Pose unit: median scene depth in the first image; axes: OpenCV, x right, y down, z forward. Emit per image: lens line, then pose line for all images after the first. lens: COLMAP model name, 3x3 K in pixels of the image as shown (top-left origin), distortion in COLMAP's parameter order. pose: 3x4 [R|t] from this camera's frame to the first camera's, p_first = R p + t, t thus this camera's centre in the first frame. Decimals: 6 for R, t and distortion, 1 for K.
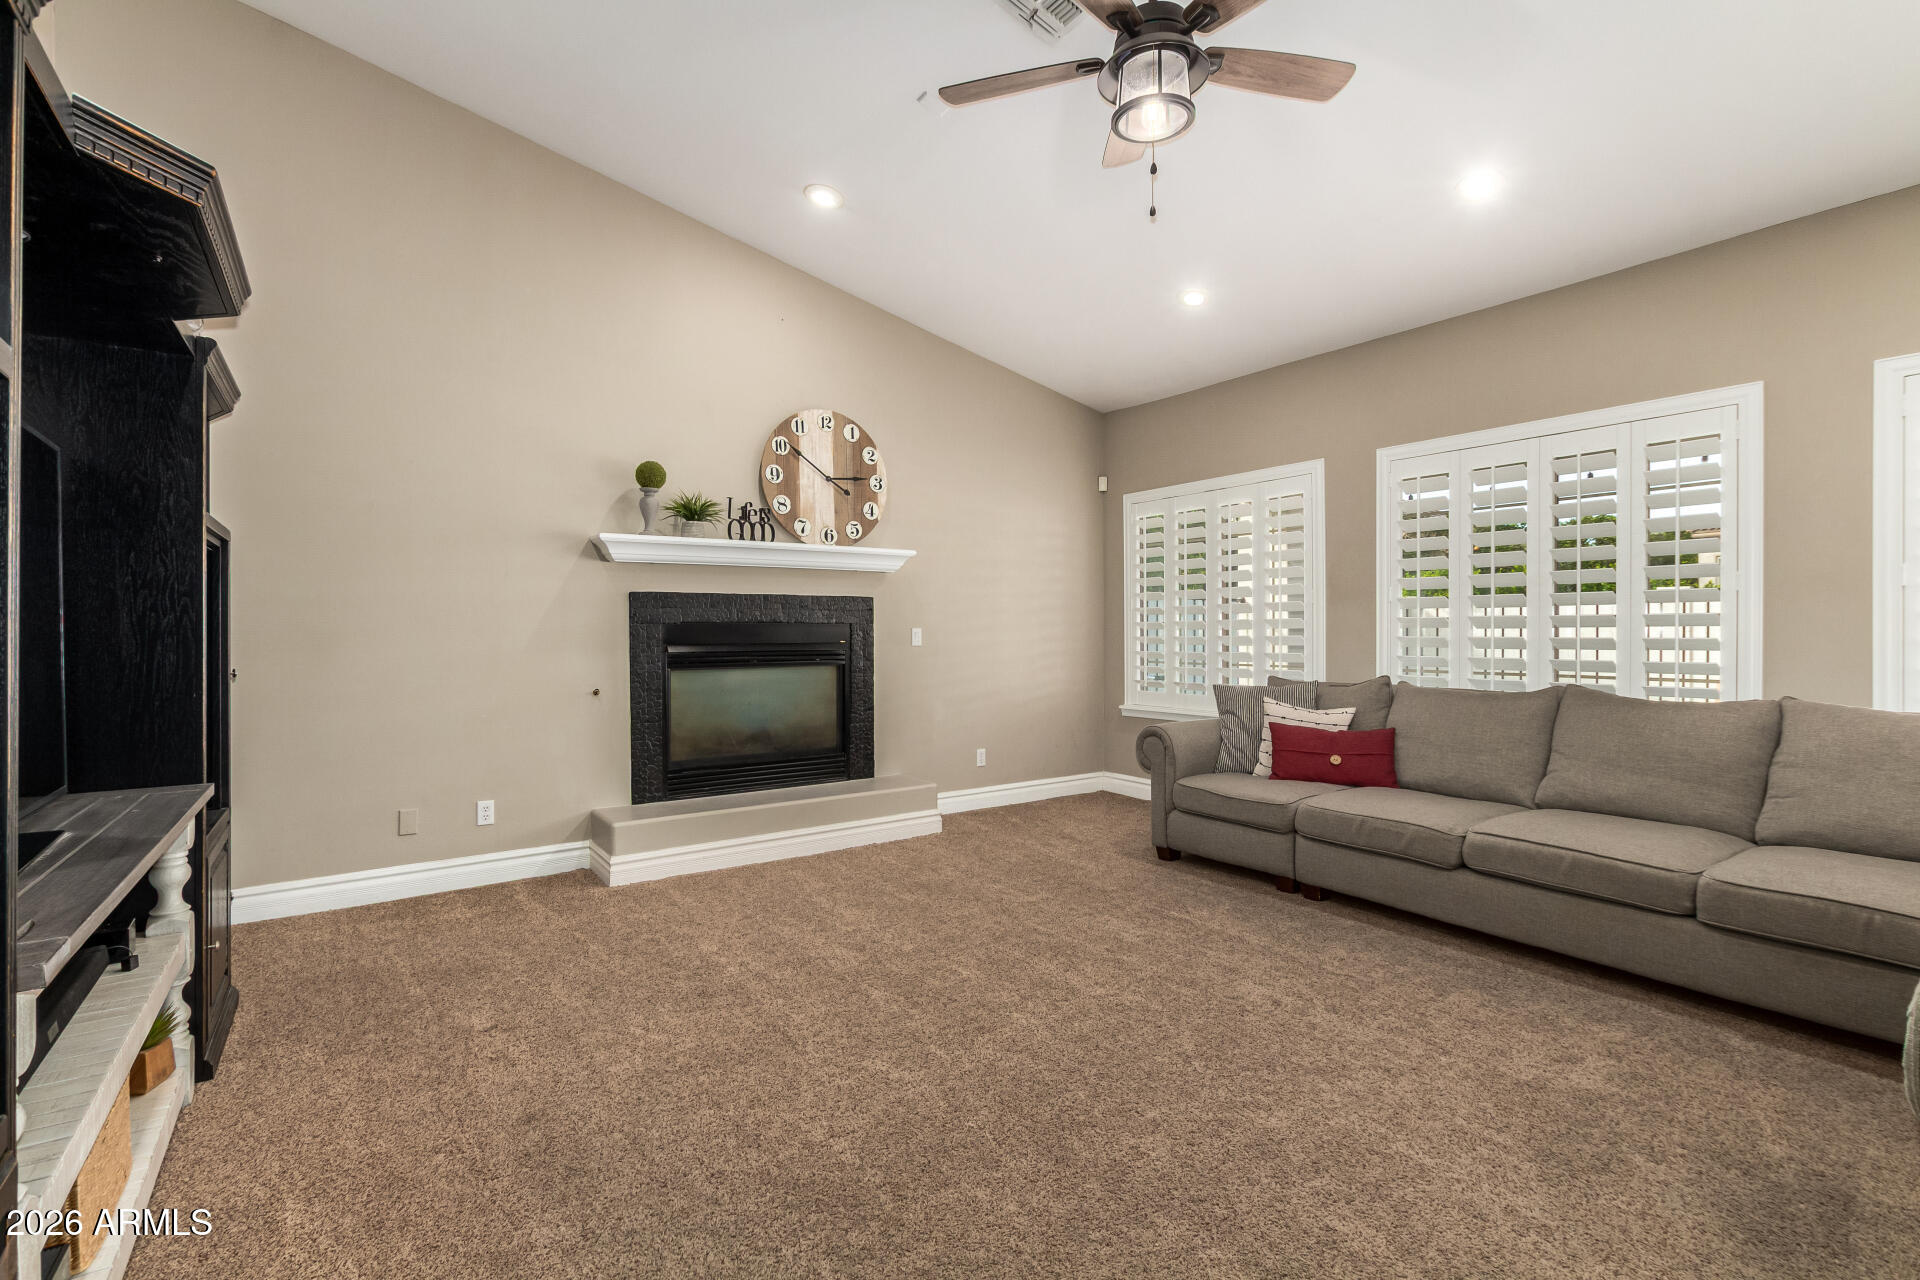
lens RADIAL K [[881.4, 0, 960.0], [0, 881.4, 640.0], [0, 0, 1]] dist [0.002971, -0.000198]
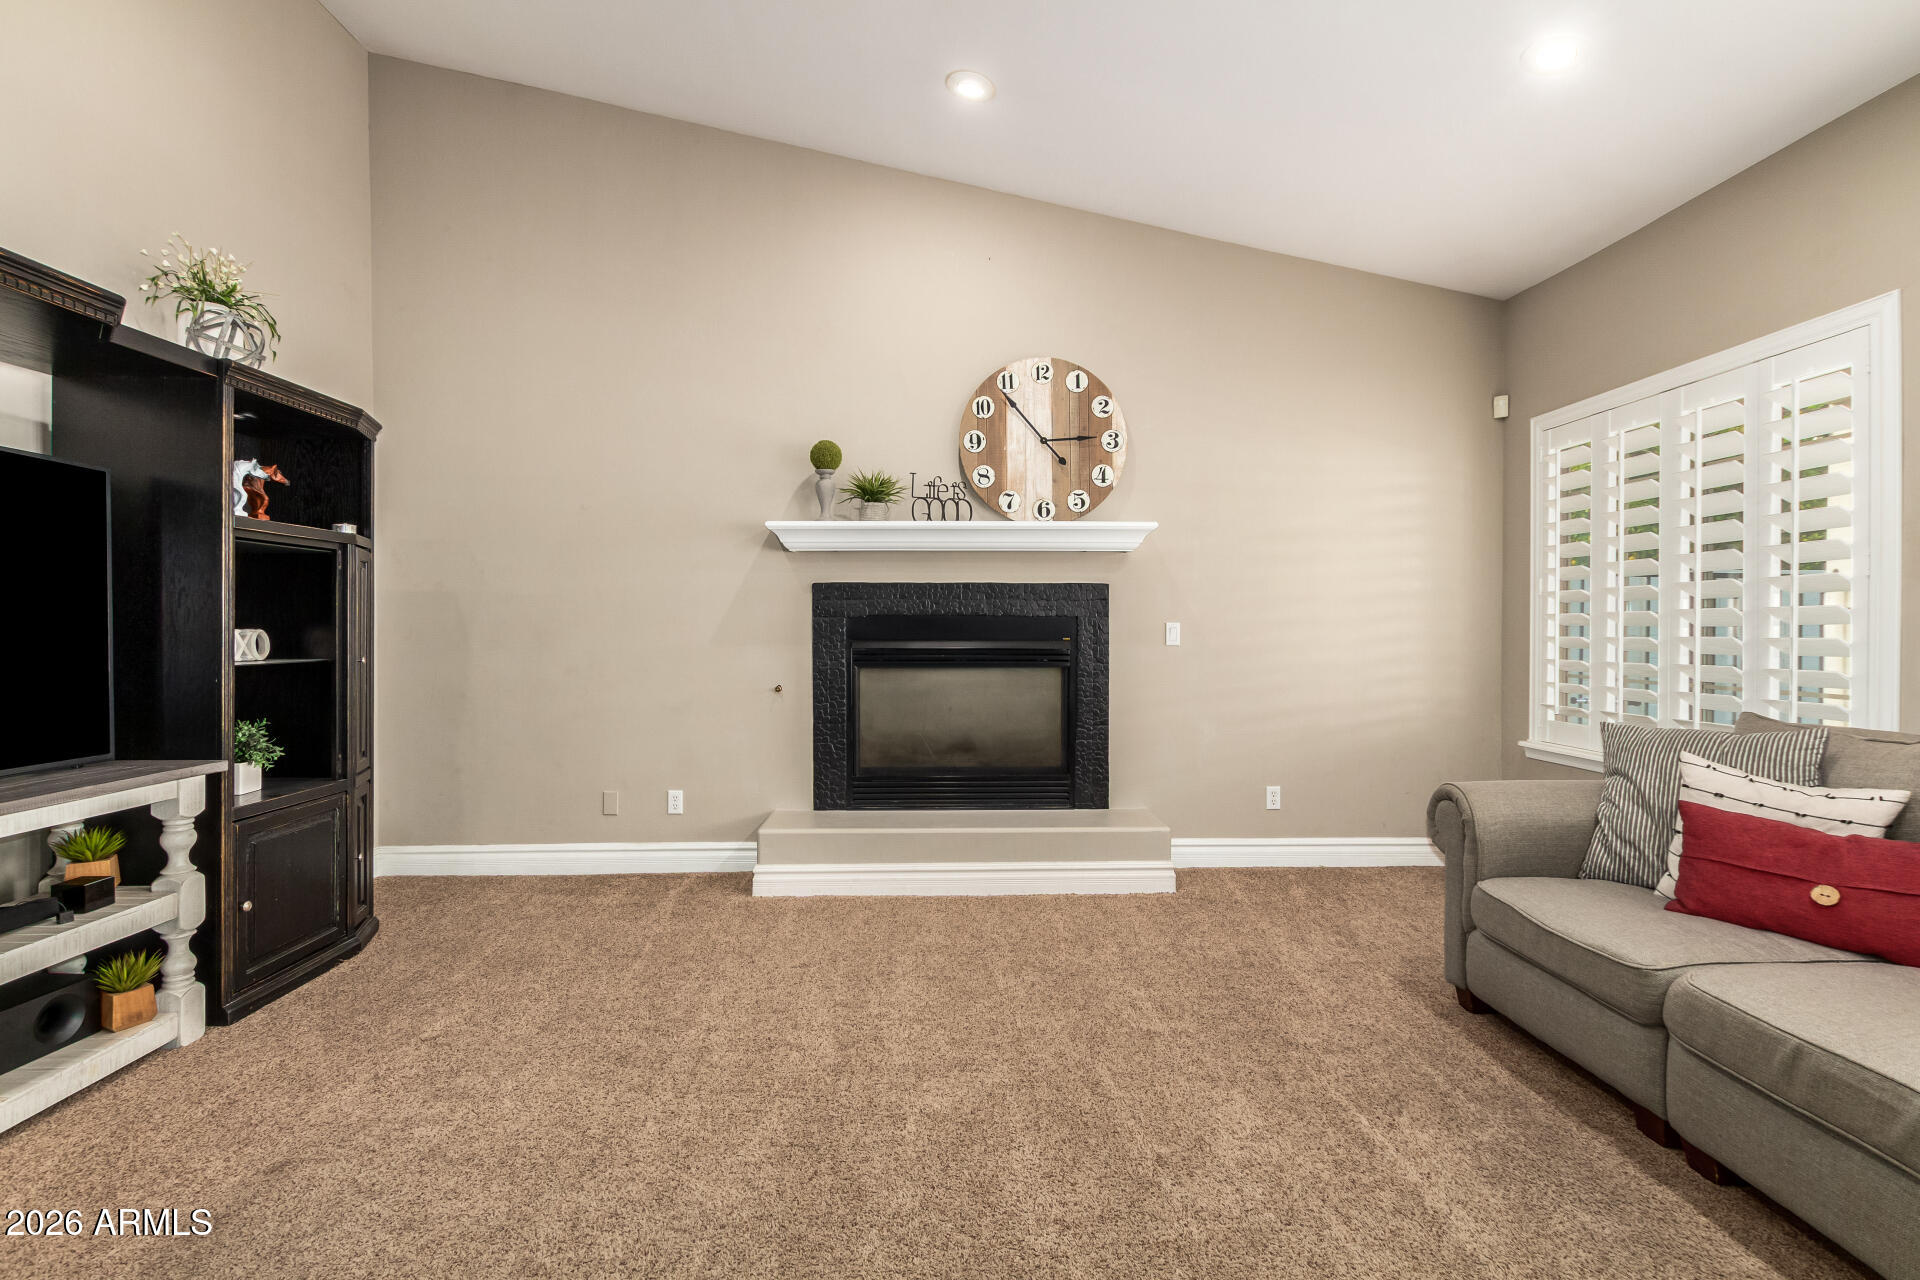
lens RADIAL K [[881.4, 0, 960.0], [0, 881.4, 640.0], [0, 0, 1]] dist [0.002971, -0.000198]
pose [[0.831150, 0.013286, -0.555890, 0.263973], [-0.010072, 0.999910, 0.008839, -0.003667], [0.555958, -0.001748, 0.831209, 0.293102]]
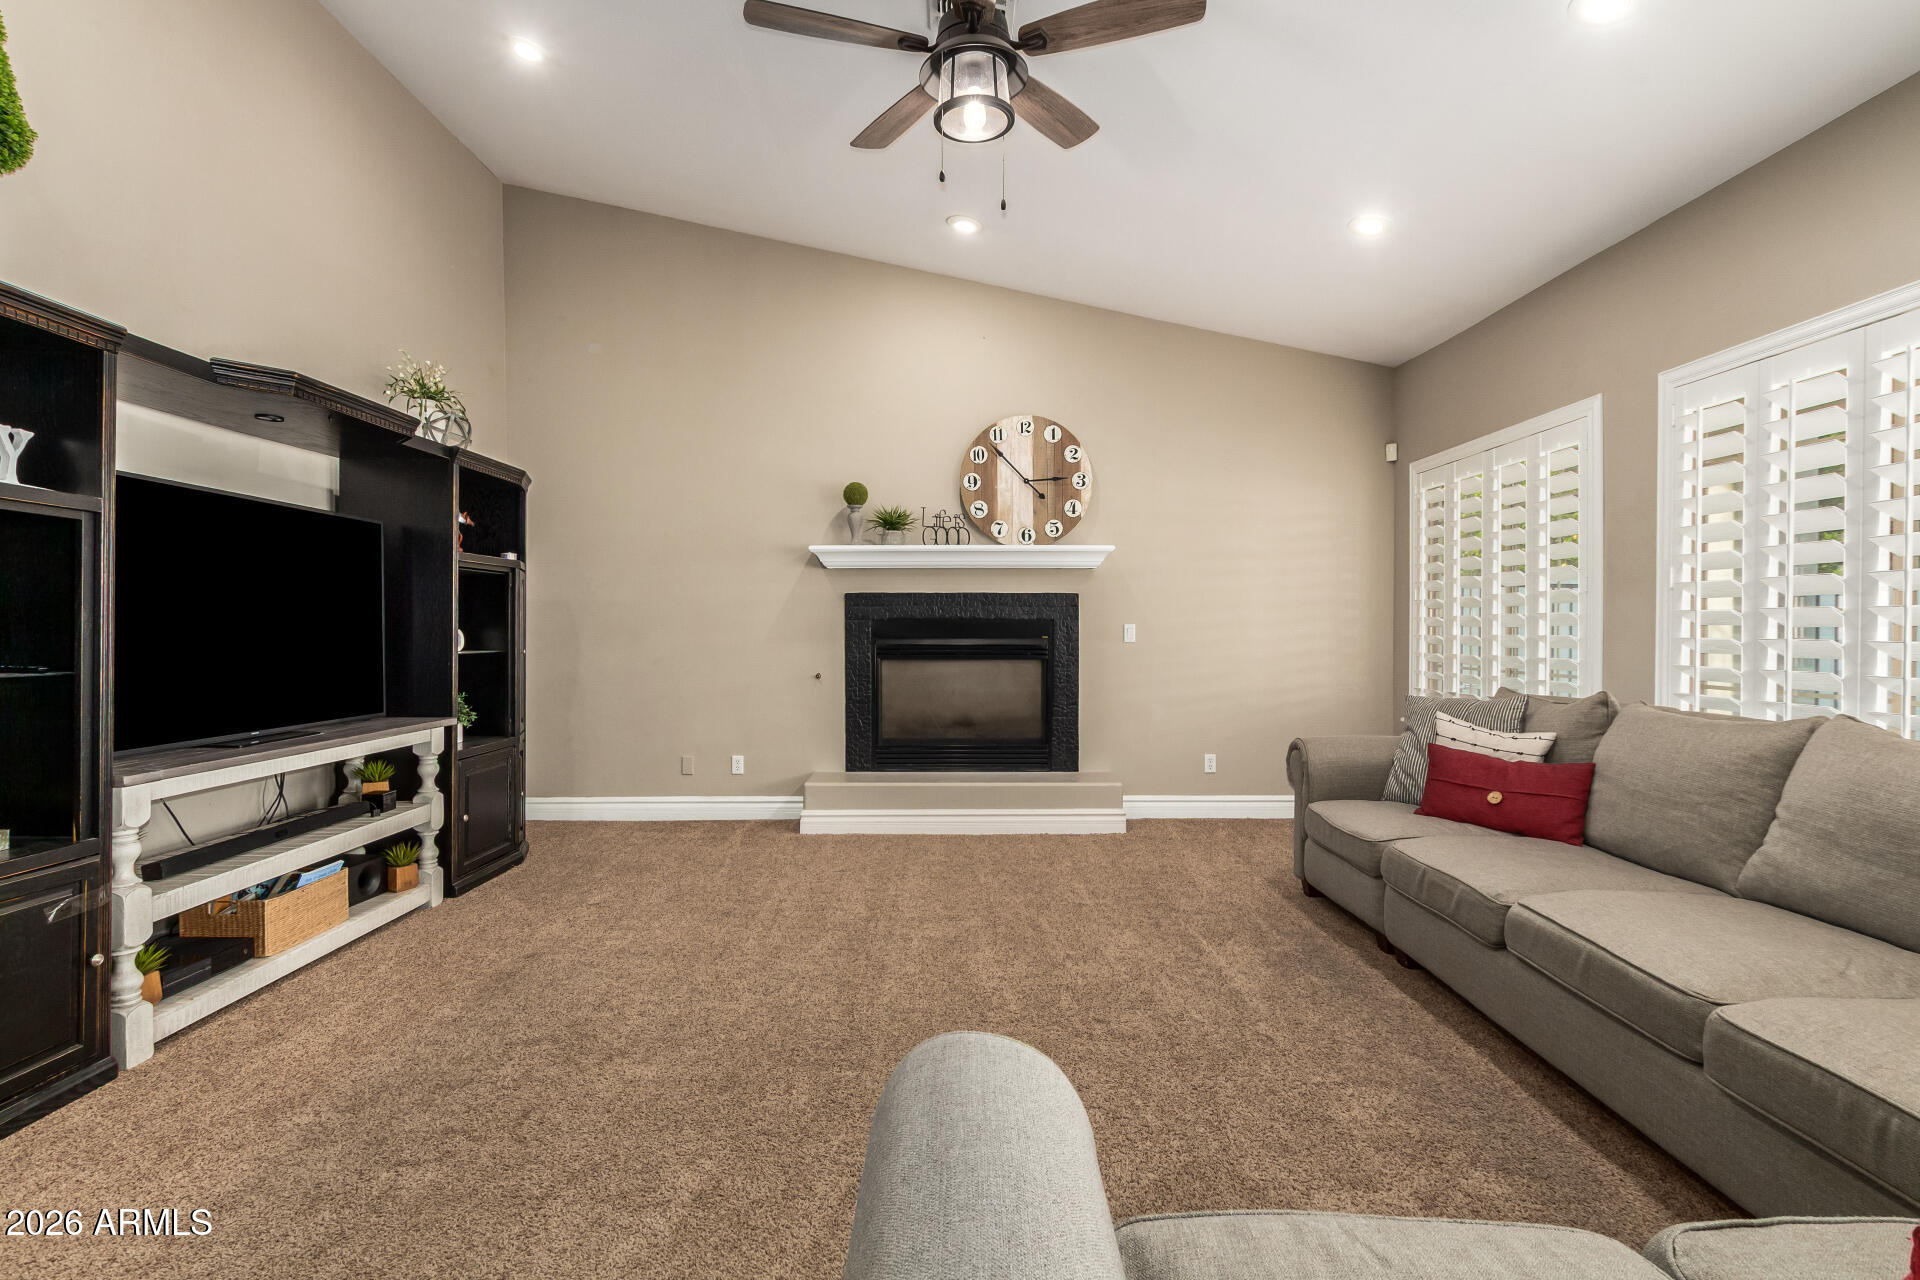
lens RADIAL K [[912.9, 0, 960.0], [0, 912.9, 640.0], [0, 0, 1]] dist [0.002094, -0.000210]
pose [[0.816718, 0.012236, -0.576907, 0.444340], [-0.010050, 0.999925, 0.006980, -0.001349], [0.576950, 0.000097, 0.816780, 0.075905]]
